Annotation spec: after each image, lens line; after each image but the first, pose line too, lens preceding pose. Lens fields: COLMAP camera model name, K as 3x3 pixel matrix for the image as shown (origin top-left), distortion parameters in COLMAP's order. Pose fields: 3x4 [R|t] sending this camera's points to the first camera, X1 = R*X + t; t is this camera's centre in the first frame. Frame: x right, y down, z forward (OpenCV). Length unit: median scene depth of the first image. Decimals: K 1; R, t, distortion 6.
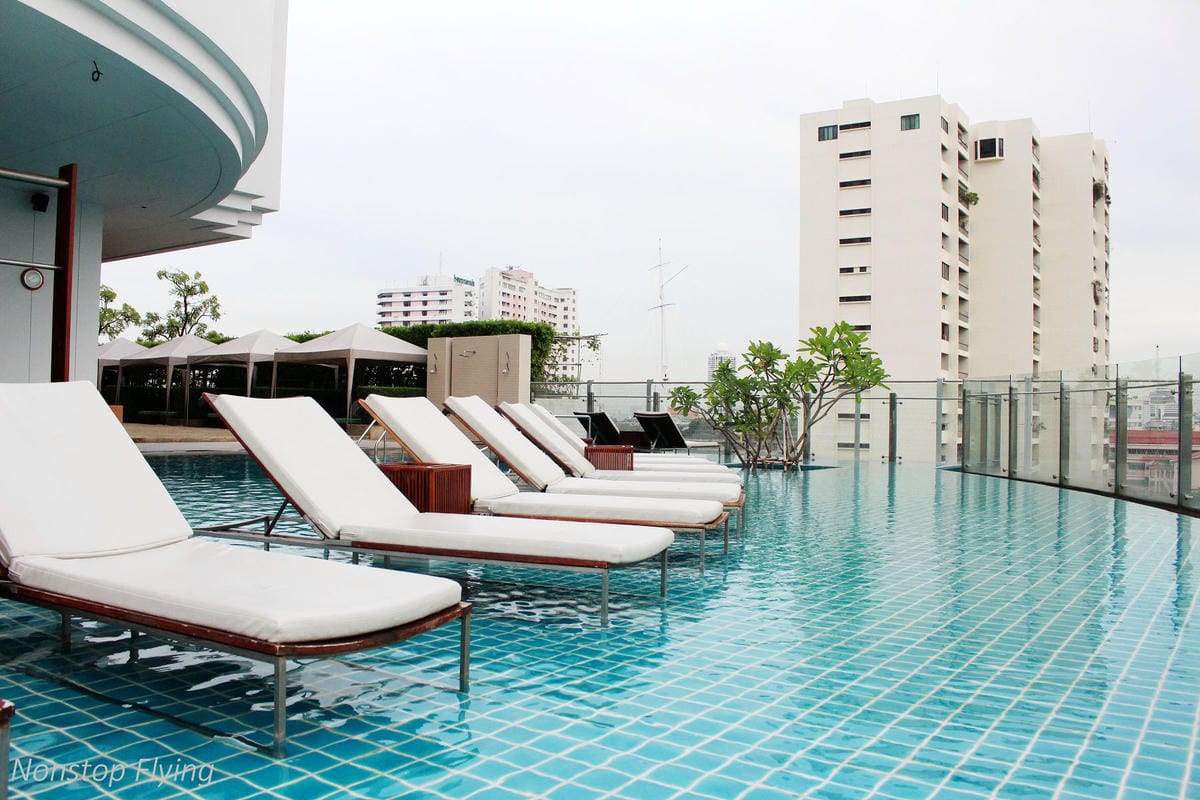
lens RADIAL K [[954.3, 0, 599.8], [0, 954.3, 398.9], [0, 0, 1]] dist [-0.044122, 0.000160]
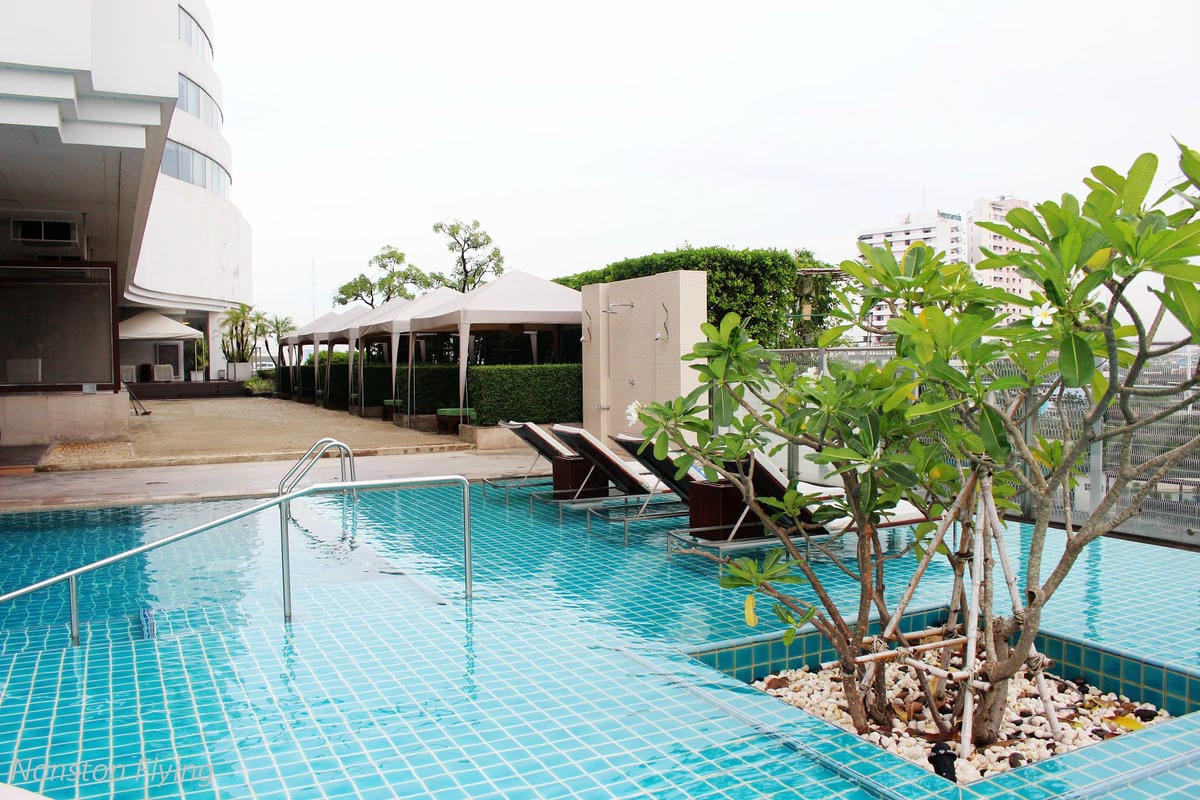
lens RADIAL K [[954.3, 0, 600.7], [0, 954.3, 407.2], [0, 0, 1]] dist [-0.044122, 0.000160]
pose [[0.879789, 0.002009, -0.475361, 0.084582], [0.029478, 0.997836, 0.058774, -0.013266], [0.474450, -0.065721, 0.877825, 0.284243]]
